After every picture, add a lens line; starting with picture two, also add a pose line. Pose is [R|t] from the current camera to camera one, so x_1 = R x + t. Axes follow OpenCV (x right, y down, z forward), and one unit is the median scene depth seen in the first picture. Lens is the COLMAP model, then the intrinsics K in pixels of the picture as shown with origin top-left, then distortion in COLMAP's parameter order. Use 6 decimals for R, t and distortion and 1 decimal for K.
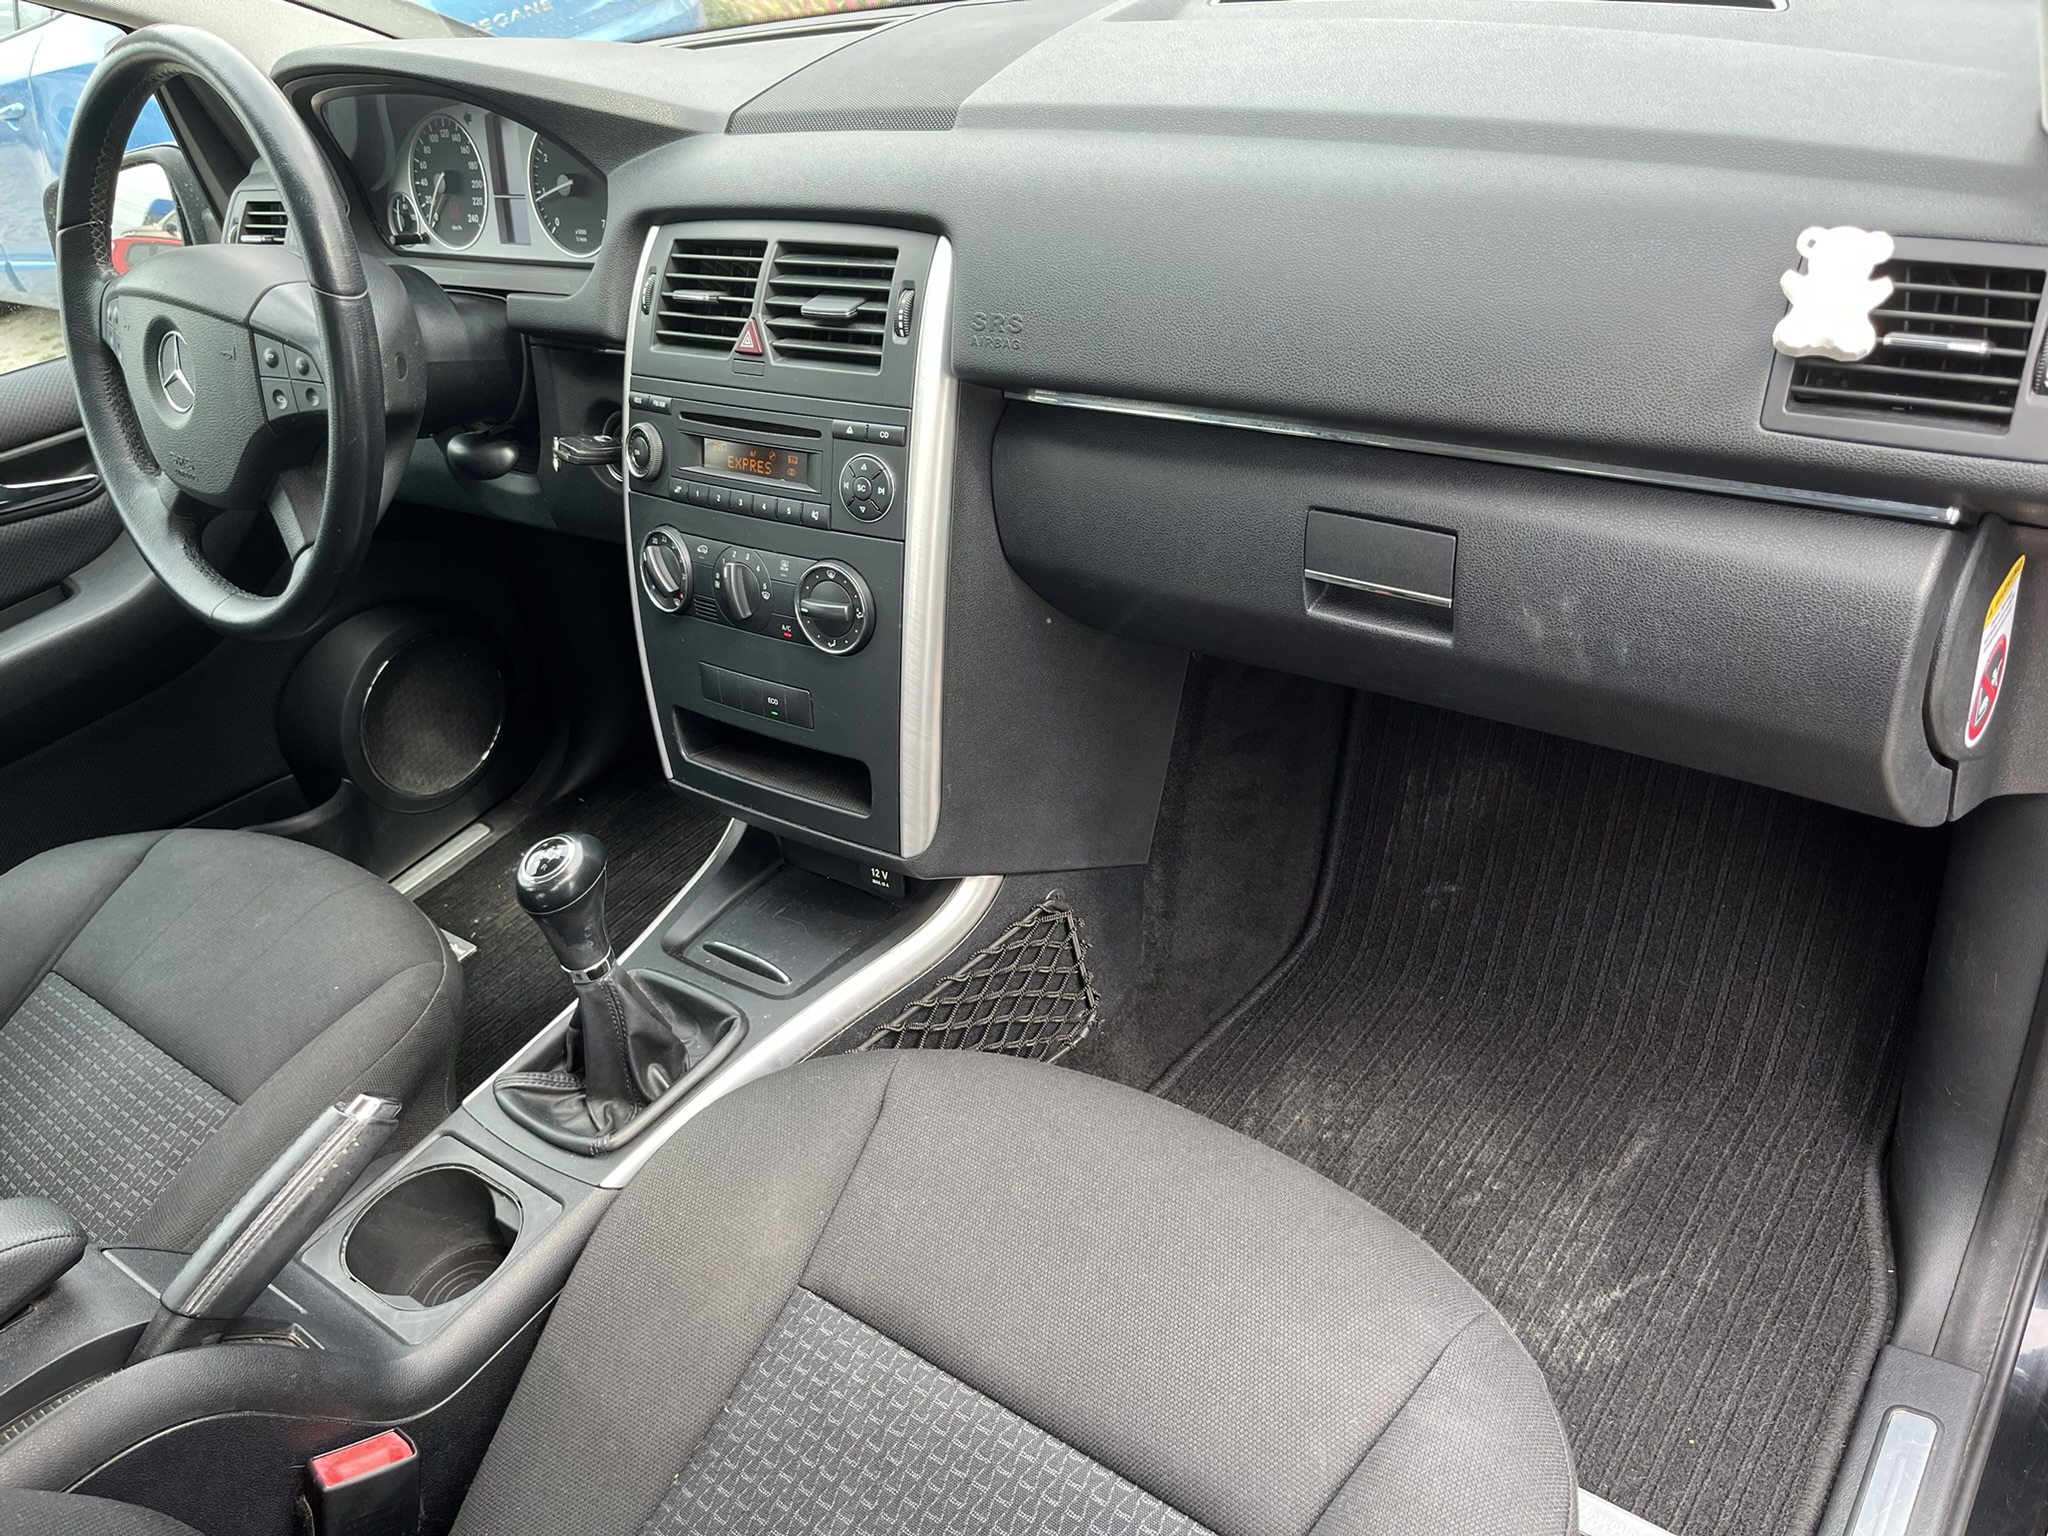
lens RADIAL K [[1554.6, 0, 1032.4], [0, 1554.6, 777.1], [0, 0, 1]] dist [0.024253, -0.002731]
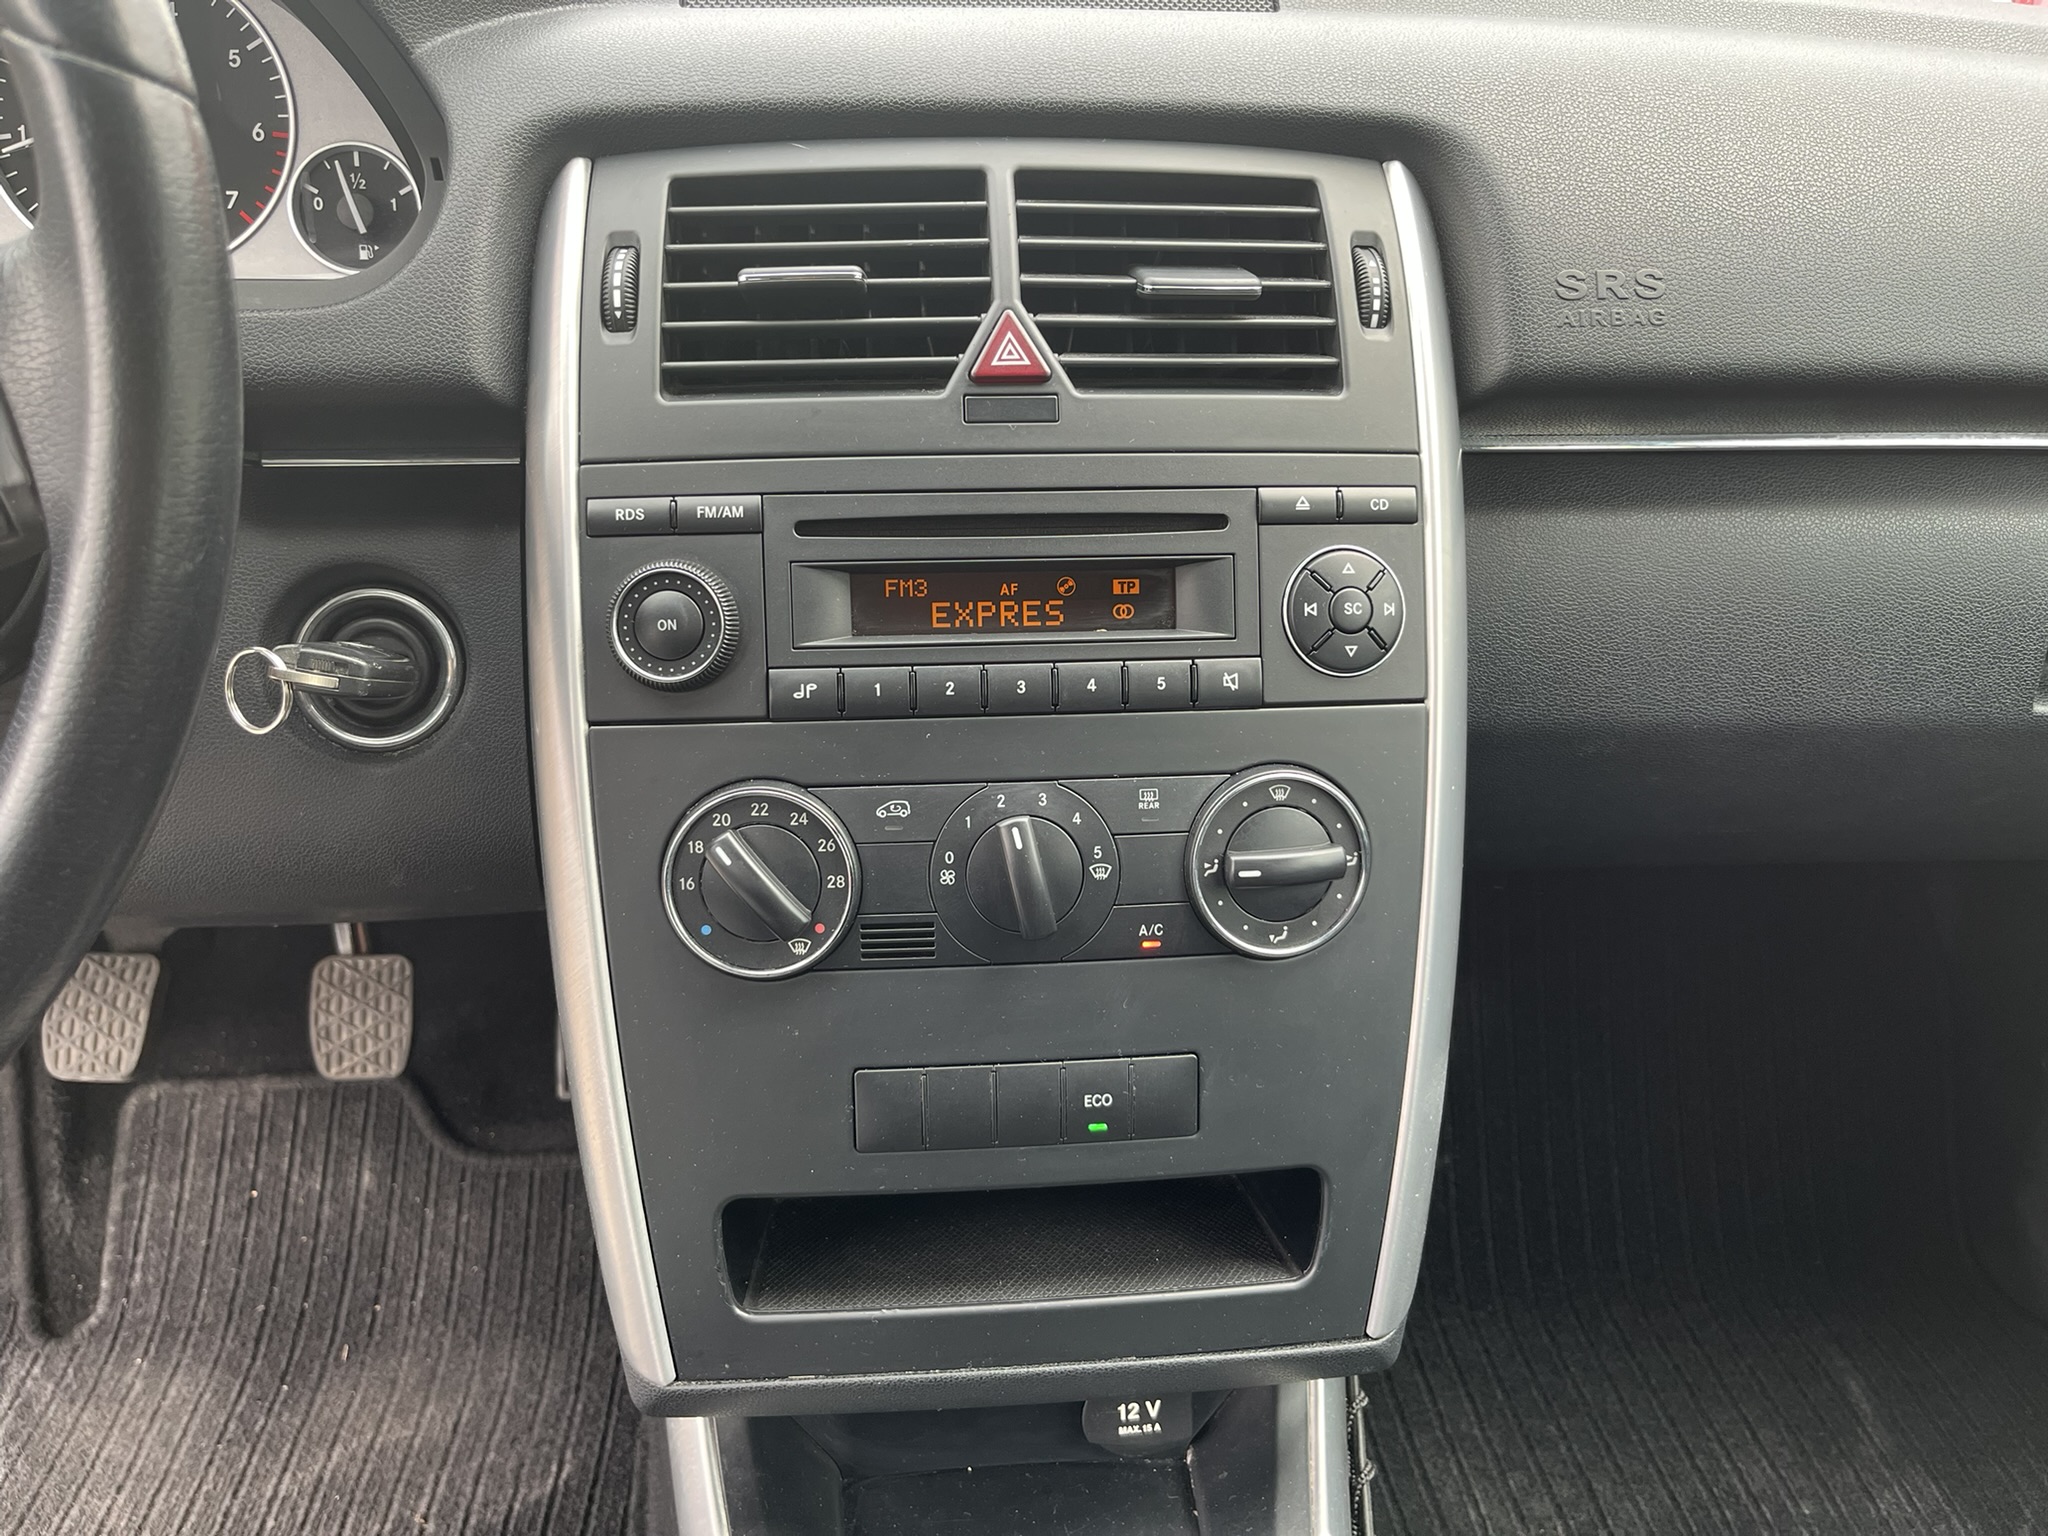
lens RADIAL K [[1561.0, 0, 1023.1], [0, 1561.0, 760.7], [0, 0, 1]] dist [0.064589, -0.090266]
pose [[0.729299, -0.110265, 0.675251, -0.485925], [0.264294, 0.955724, -0.129384, -0.090680], [-0.631087, 0.272824, 0.726151, 0.639043]]
